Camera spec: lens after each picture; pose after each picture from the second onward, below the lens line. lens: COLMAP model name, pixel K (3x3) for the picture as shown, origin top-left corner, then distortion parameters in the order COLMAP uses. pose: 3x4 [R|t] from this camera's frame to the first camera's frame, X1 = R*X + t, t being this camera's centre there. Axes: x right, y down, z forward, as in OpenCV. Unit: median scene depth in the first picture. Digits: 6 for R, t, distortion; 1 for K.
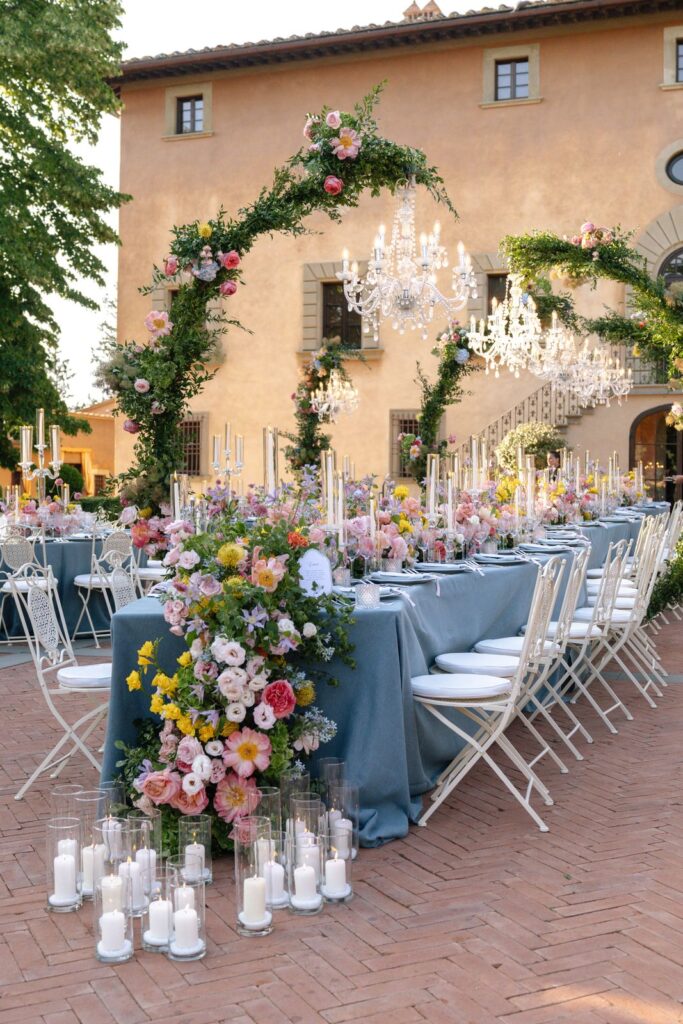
lens RADIAL K [[990.5, 0, 310.9], [0, 990.5, 509.3], [0, 0, 1]] dist [-0.005289, 0.007054]
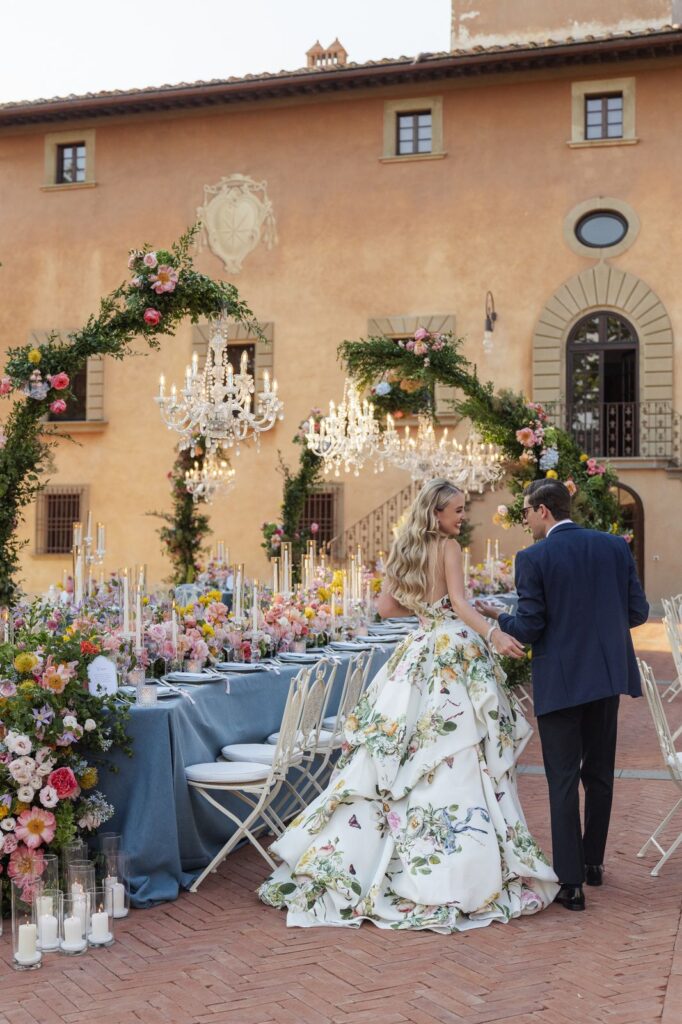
lens RADIAL K [[1351.2, 0, 367.3], [0, 1351.2, 502.4], [0, 0, 1]] dist [-0.003583, 0.034659]
pose [[0.999302, 0.000913, 0.037342, 0.203026], [0.000470, 0.999315, -0.037004, -0.065121], [-0.037351, 0.036995, 0.998617, -0.492084]]
